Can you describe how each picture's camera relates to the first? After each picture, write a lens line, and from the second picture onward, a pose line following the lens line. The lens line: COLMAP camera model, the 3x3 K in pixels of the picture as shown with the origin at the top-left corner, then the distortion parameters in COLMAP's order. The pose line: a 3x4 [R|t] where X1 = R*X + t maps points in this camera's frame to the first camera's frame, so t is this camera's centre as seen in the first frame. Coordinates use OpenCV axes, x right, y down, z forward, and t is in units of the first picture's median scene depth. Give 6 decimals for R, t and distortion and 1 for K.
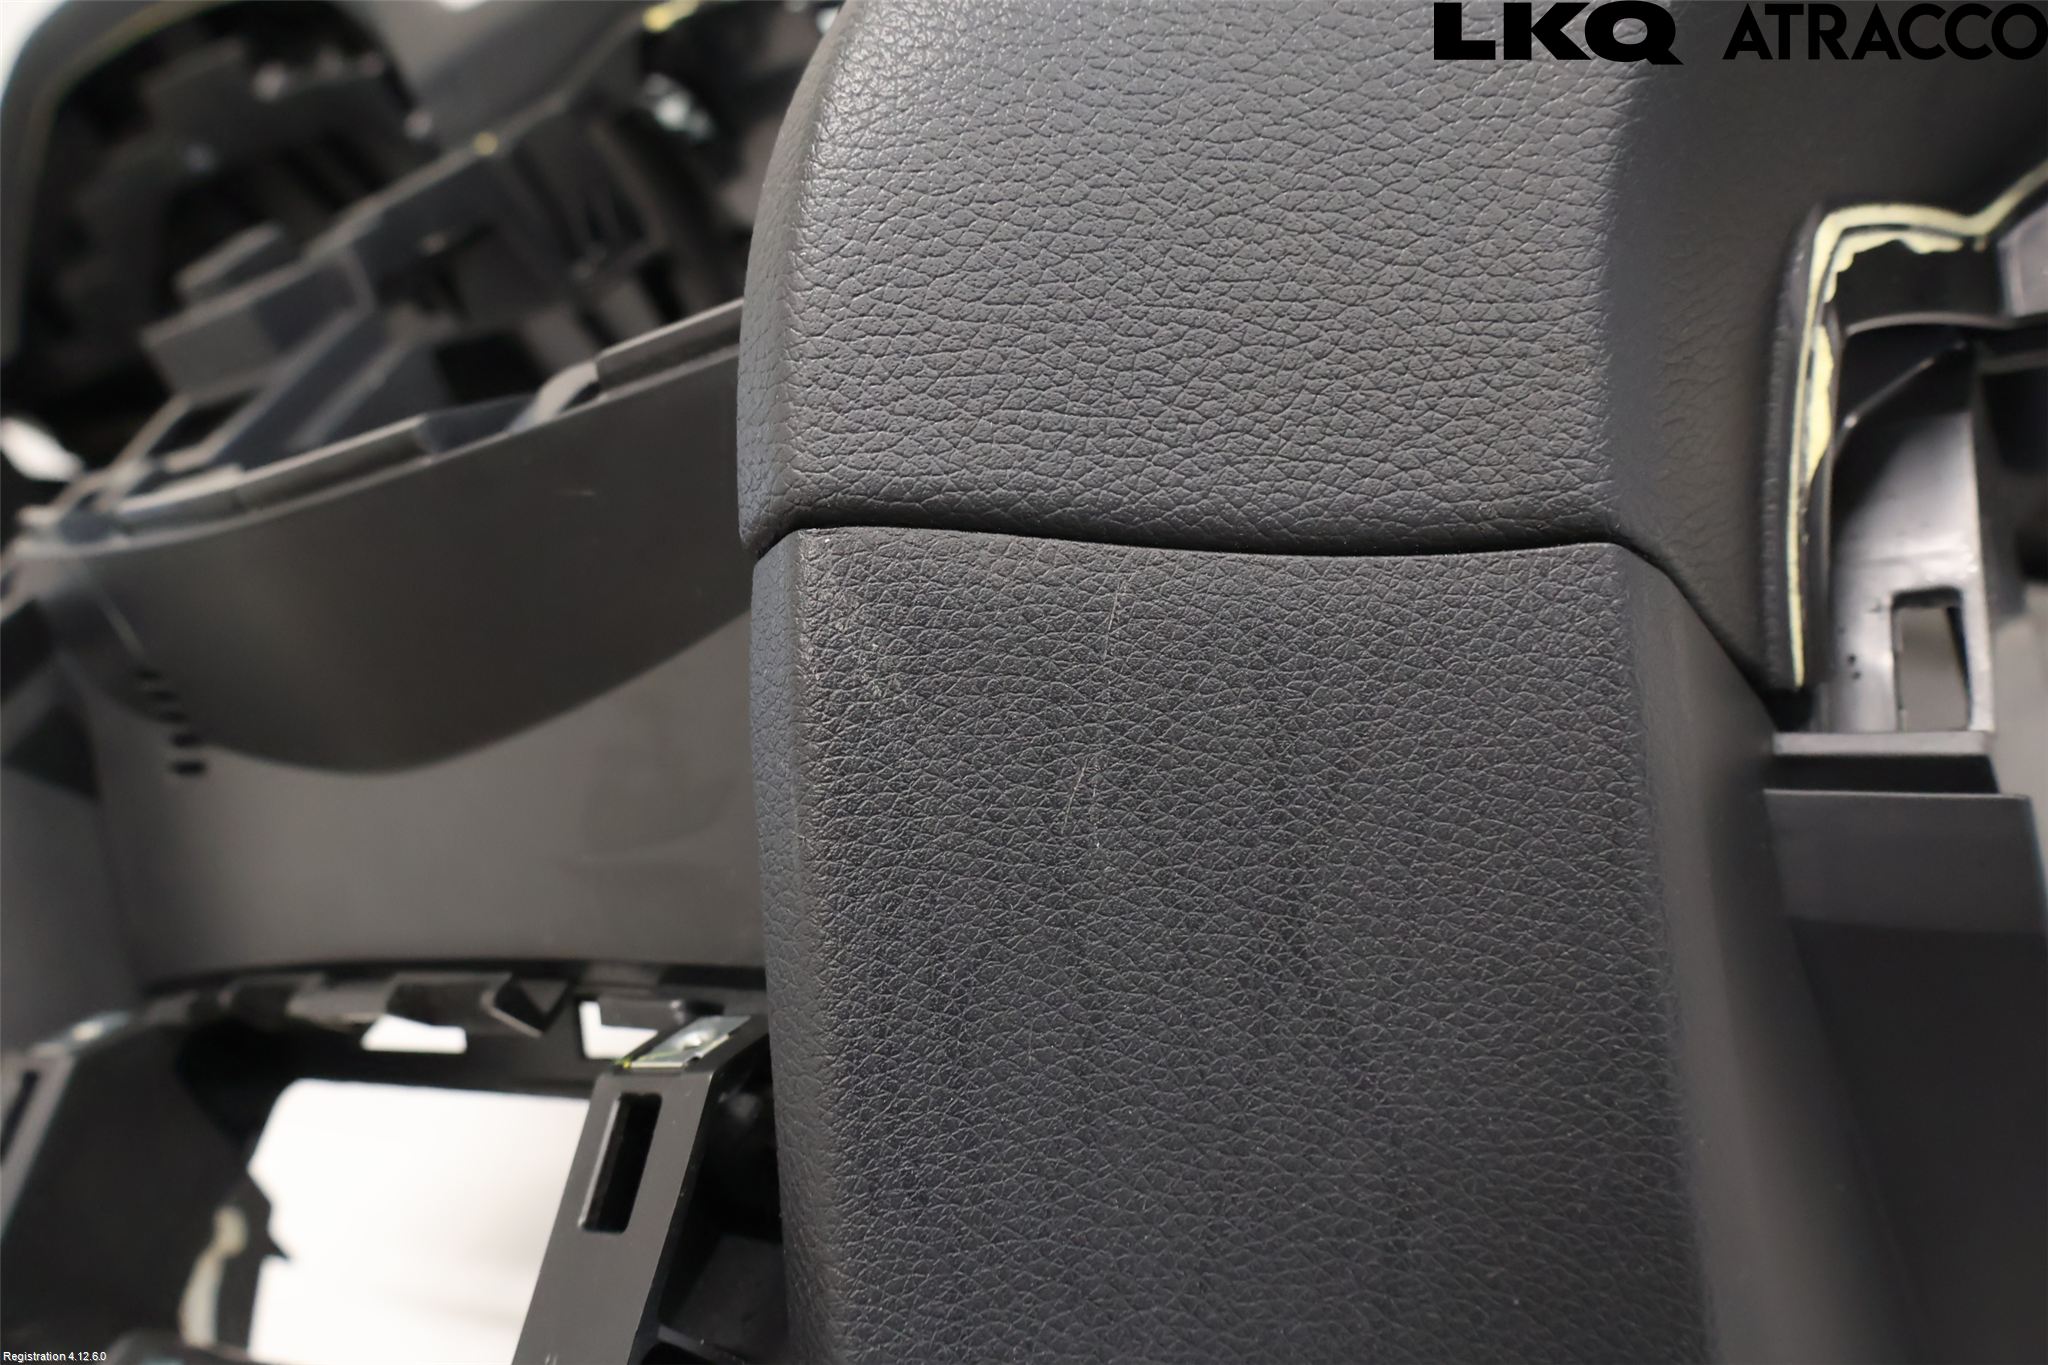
lens RADIAL K [[1807.4, 0, 1015.1], [0, 1807.4, 685.3], [0, 0, 1]] dist [-0.005553, -0.010067]
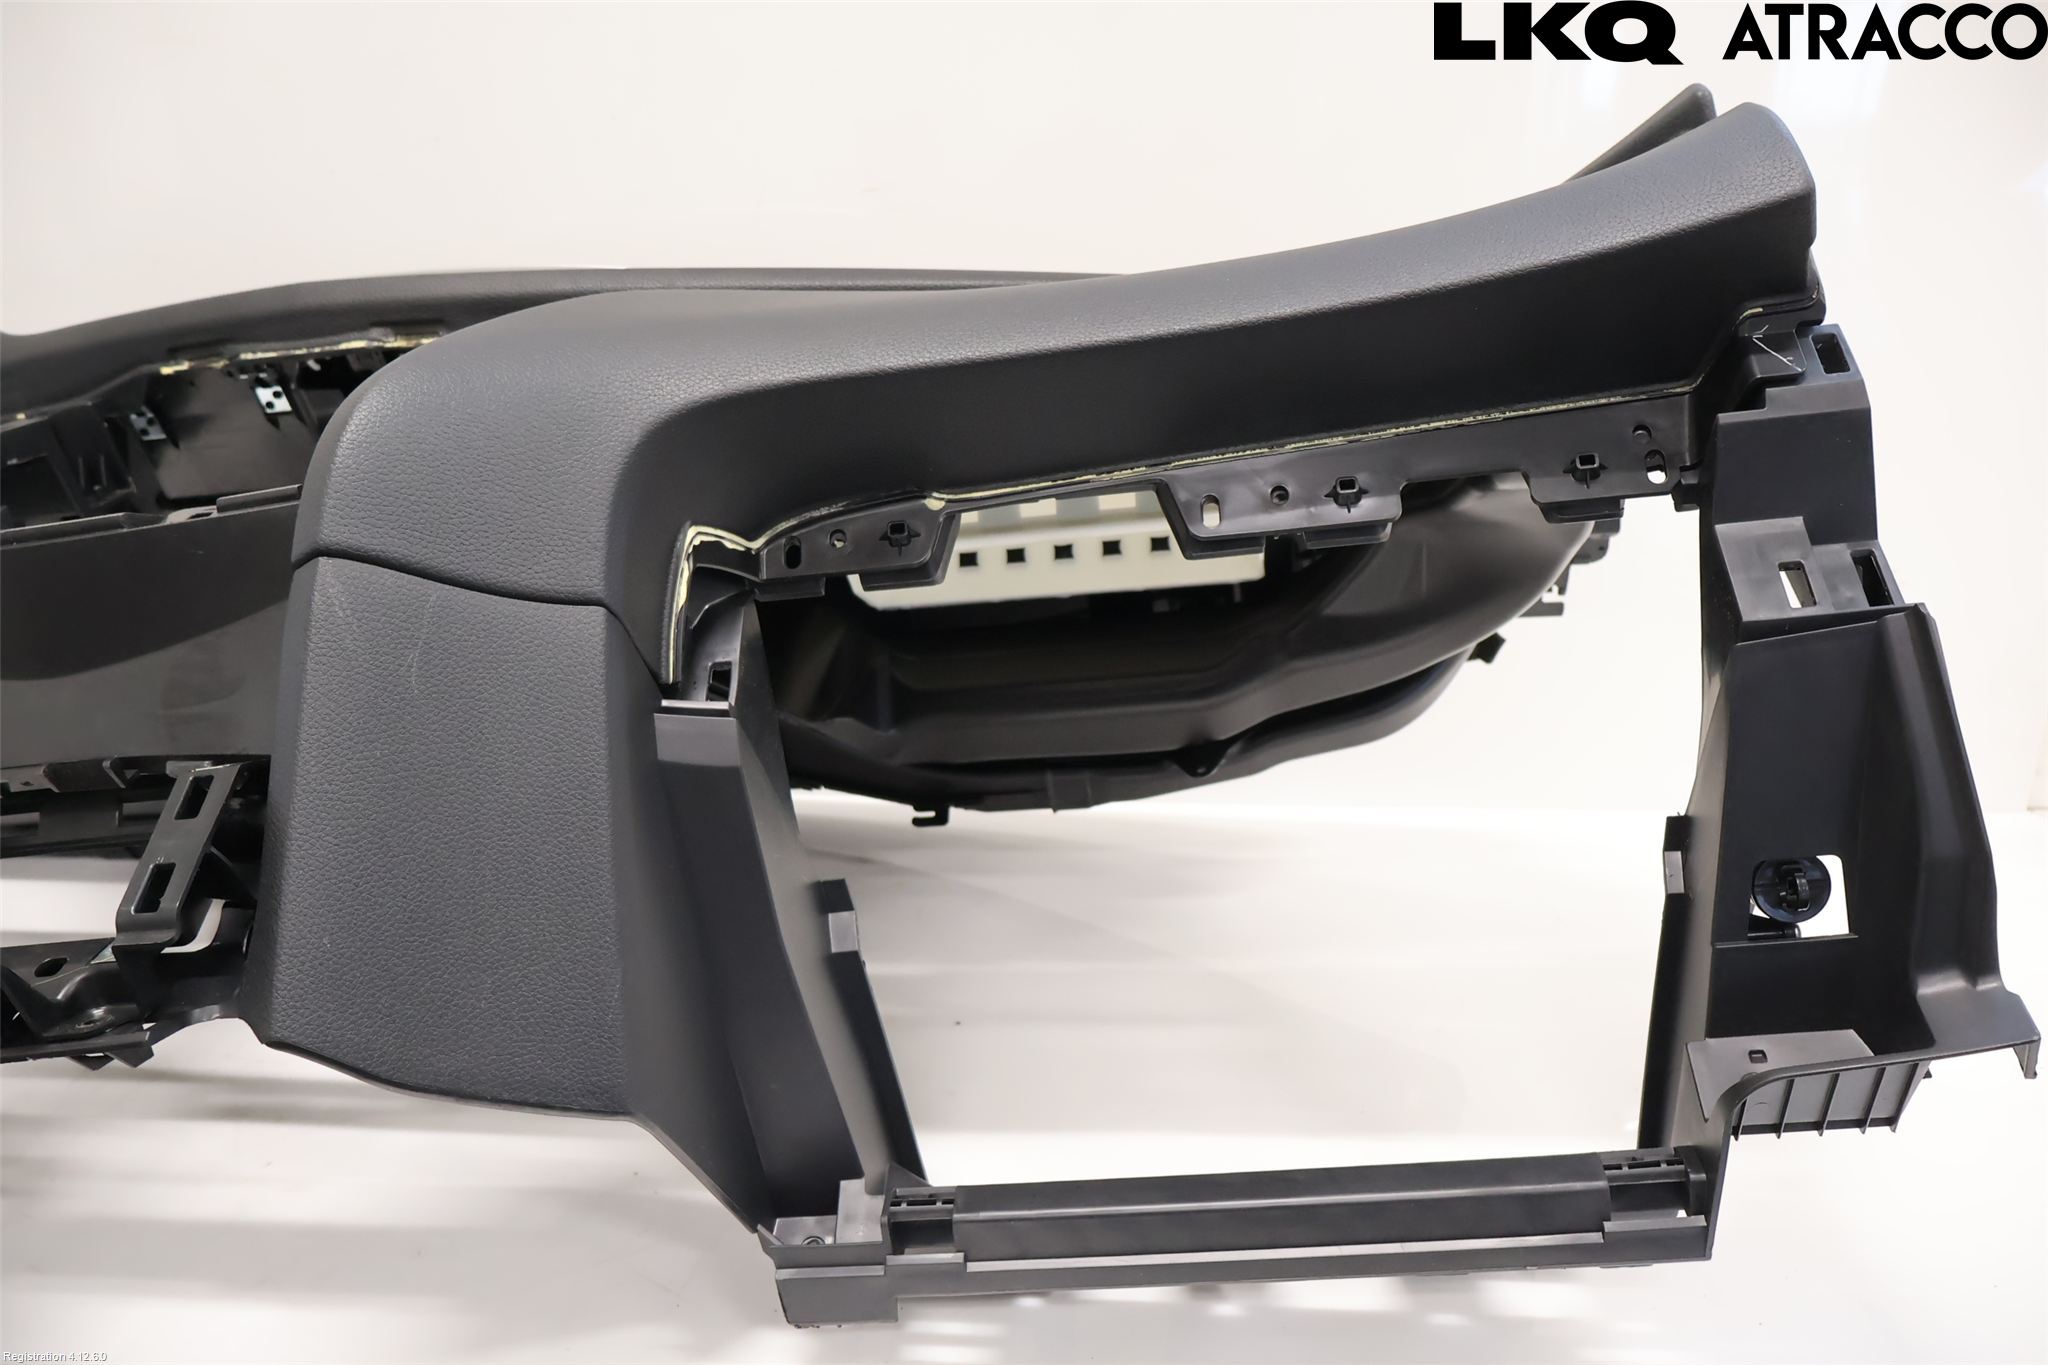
lens RADIAL K [[1689.5, 0, 1025.1], [0, 1689.5, 690.7], [0, 0, 1]] dist [-0.052224, -0.013387]
pose [[0.891805, 0.145275, 0.428462, -0.206339], [-0.039835, 0.968579, -0.245494, 0.654019], [-0.450663, 0.201865, 0.869571, -1.584811]]
